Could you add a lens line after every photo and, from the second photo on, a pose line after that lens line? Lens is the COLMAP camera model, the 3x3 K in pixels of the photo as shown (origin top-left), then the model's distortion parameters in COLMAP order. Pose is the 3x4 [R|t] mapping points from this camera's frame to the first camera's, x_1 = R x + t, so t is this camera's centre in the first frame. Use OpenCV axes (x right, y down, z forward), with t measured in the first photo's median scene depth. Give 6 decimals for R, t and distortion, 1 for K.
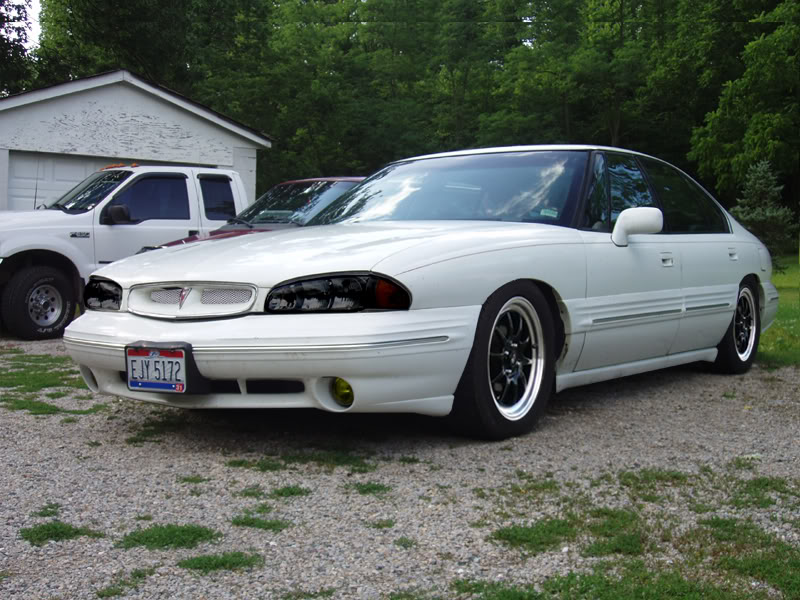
lens RADIAL K [[1098.5, 0, 401.7], [0, 1098.5, 300.6], [0, 0, 1]] dist [-0.112828, 0.000000]
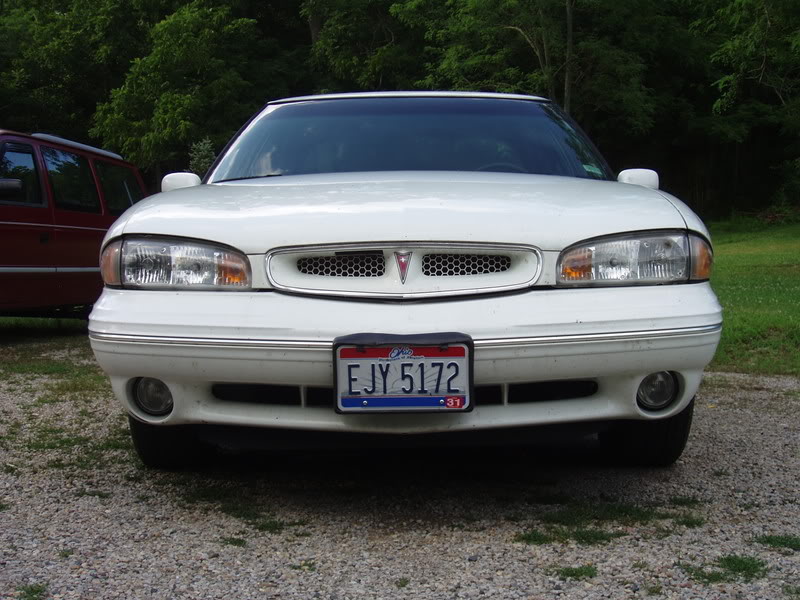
lens RADIAL K [[1098.5, 0, 400.3], [0, 1098.5, 297.8], [0, 0, 1]] dist [-0.112828, 0.000000]
pose [[0.827346, -0.017704, 0.561414, -0.544201], [0.009726, 0.999805, 0.017197, 0.004777], [-0.561609, -0.008768, 0.827357, 0.432100]]
